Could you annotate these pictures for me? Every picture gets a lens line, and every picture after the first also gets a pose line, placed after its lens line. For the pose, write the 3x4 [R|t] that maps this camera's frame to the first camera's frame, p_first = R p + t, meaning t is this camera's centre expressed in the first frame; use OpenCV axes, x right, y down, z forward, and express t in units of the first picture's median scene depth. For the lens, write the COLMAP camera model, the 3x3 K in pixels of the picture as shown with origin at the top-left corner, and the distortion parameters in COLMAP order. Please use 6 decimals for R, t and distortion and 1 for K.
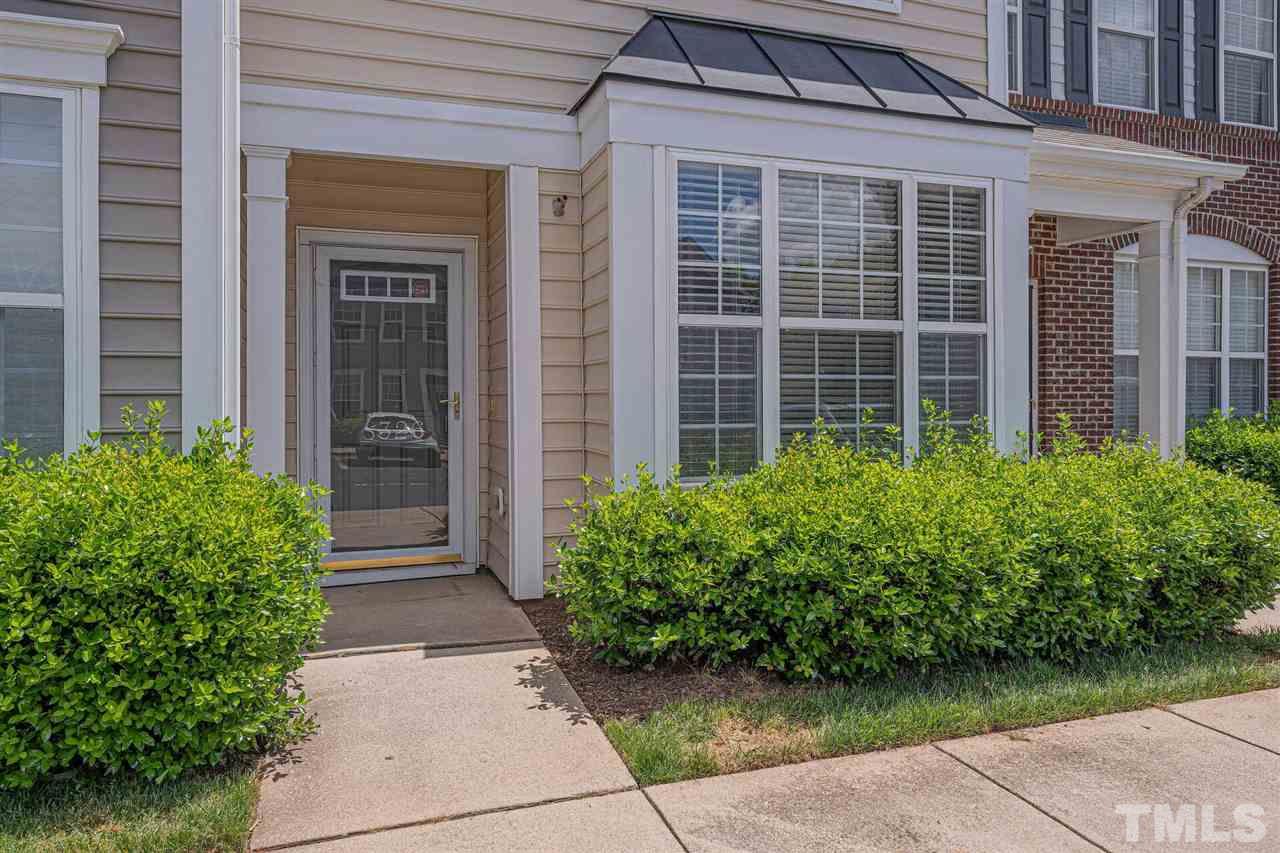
lens RADIAL K [[885.8, 0, 638.2], [0, 885.8, 388.5], [0, 0, 1]] dist [0.000871, 0.001730]
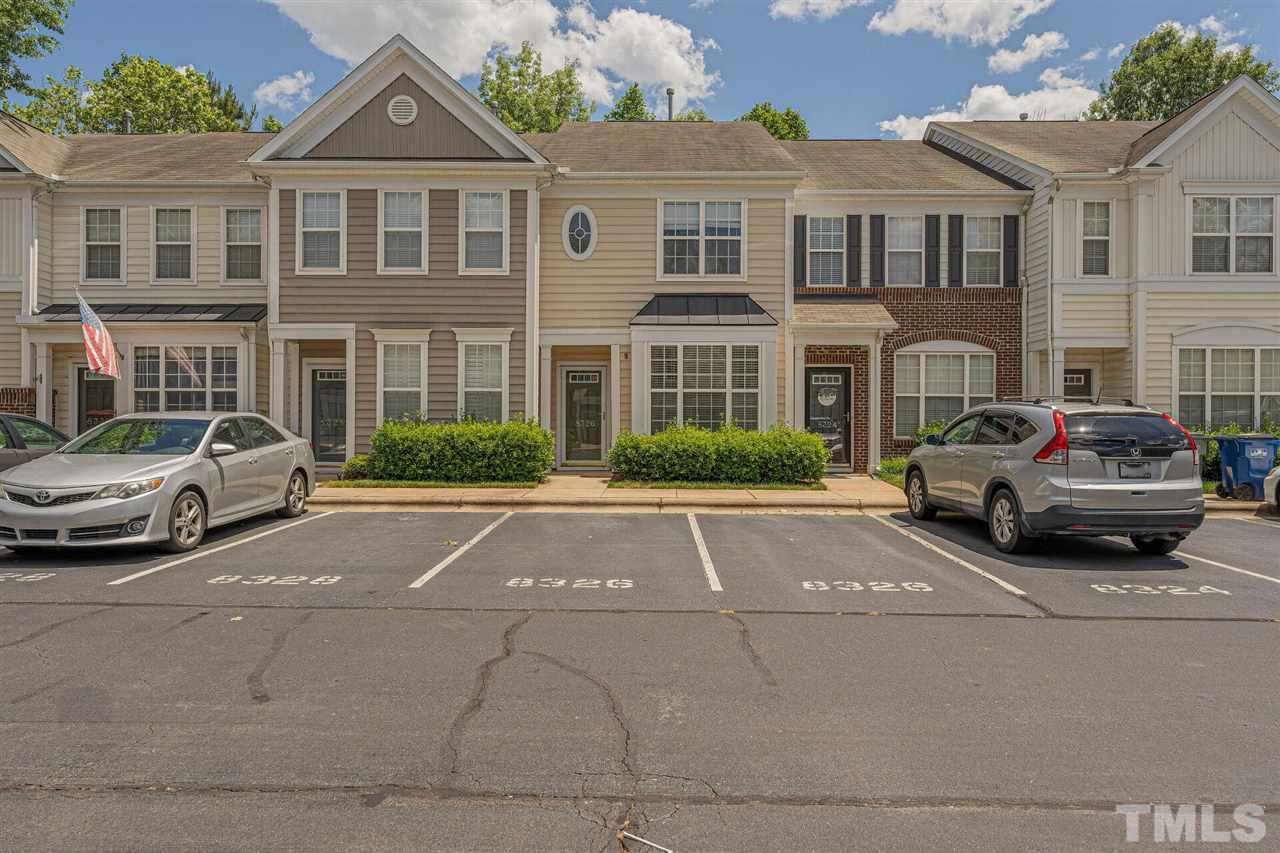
lens RADIAL K [[885.8, 0, 638.2], [0, 885.8, 388.5], [0, 0, 1]] dist [0.000871, 0.001730]
pose [[0.938837, -0.007401, -0.344281, 1.192725], [-0.002463, 0.999599, -0.028205, 0.015614], [0.344352, 0.027328, 0.938443, -2.298017]]
